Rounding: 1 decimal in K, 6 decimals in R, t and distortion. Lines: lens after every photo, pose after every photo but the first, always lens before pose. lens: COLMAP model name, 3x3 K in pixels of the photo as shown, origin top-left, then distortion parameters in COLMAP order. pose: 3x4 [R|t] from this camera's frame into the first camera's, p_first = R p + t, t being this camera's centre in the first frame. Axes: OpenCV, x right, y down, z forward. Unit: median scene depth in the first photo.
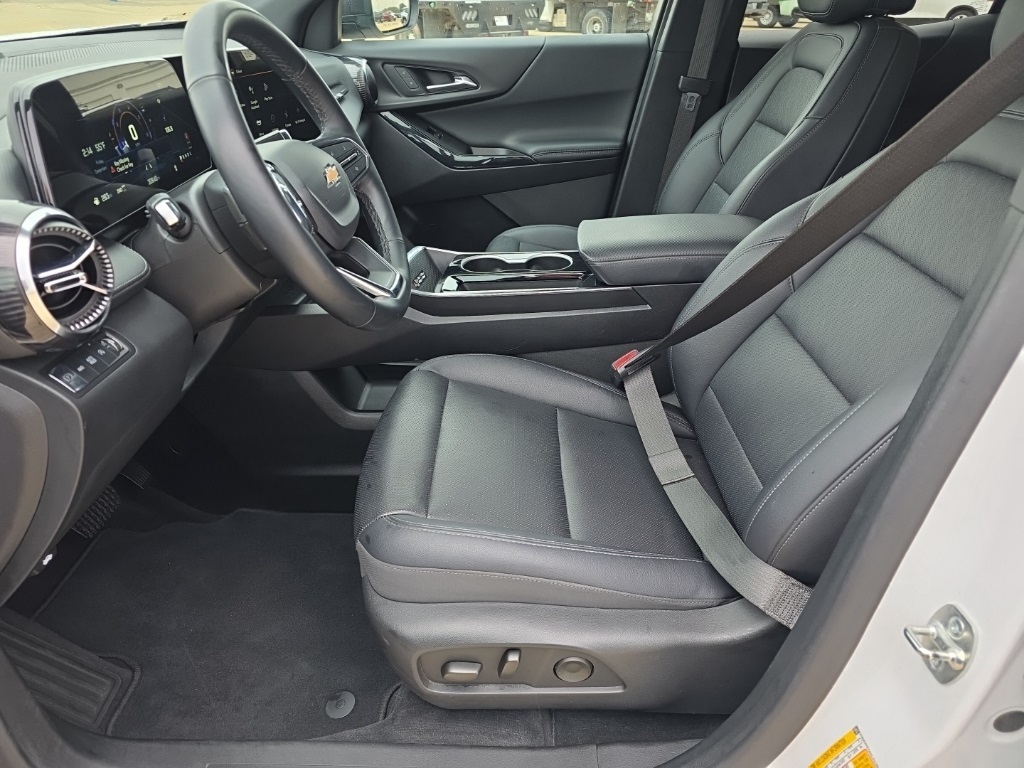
lens RADIAL K [[687.4, 0, 507.8], [0, 687.4, 384.1], [0, 0, 1]] dist [0.031946, -0.025332]
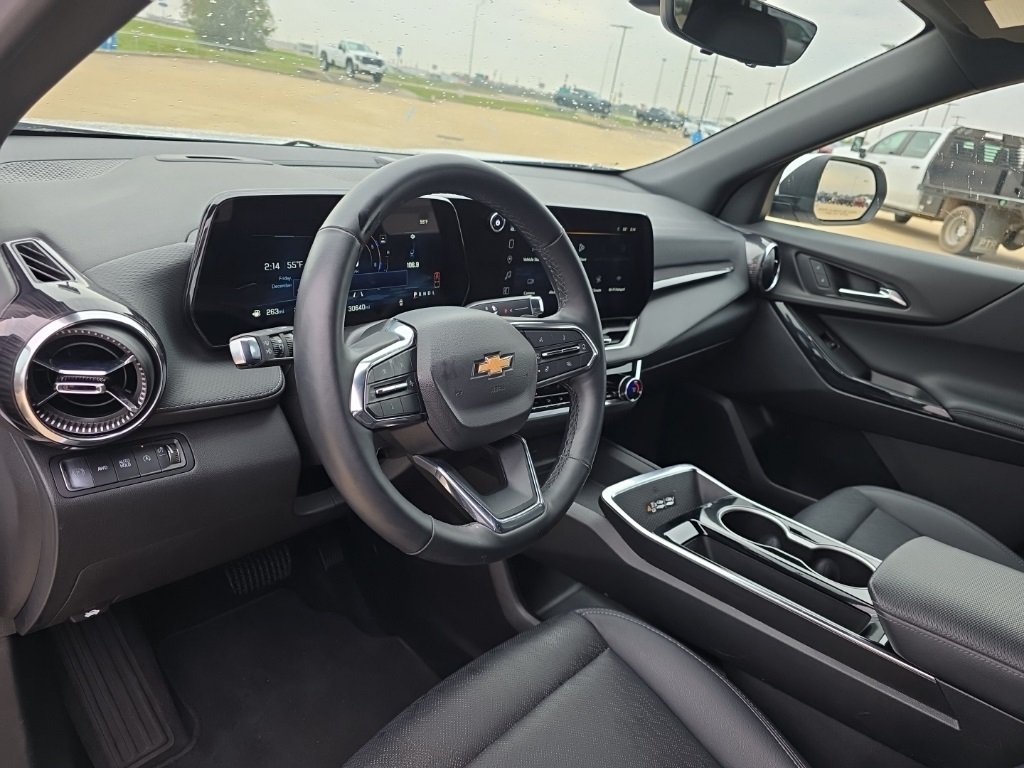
lens RADIAL K [[687.4, 0, 515.5], [0, 687.4, 393.9], [0, 0, 1]] dist [0.031946, -0.025332]
pose [[0.744757, 0.357960, -0.563207, 0.105518], [-0.452290, 0.891311, -0.031590, -0.118040], [0.490685, 0.278260, 0.825712, 0.162244]]
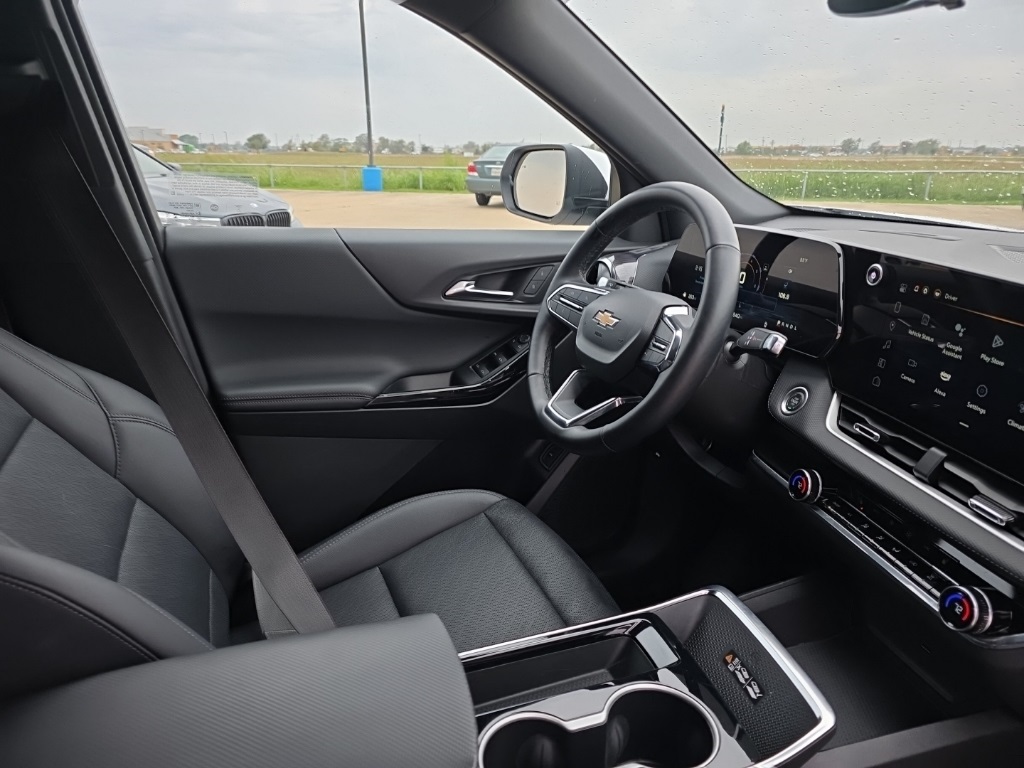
lens RADIAL K [[687.4, 0, 504.0], [0, 687.4, 392.9], [0, 0, 1]] dist [0.031946, -0.025332]
pose [[-0.926859, 0.099176, -0.362072, 0.153034], [-0.207309, 0.668863, 0.713895, -0.458834], [0.312977, 0.736741, -0.599381, 0.788257]]
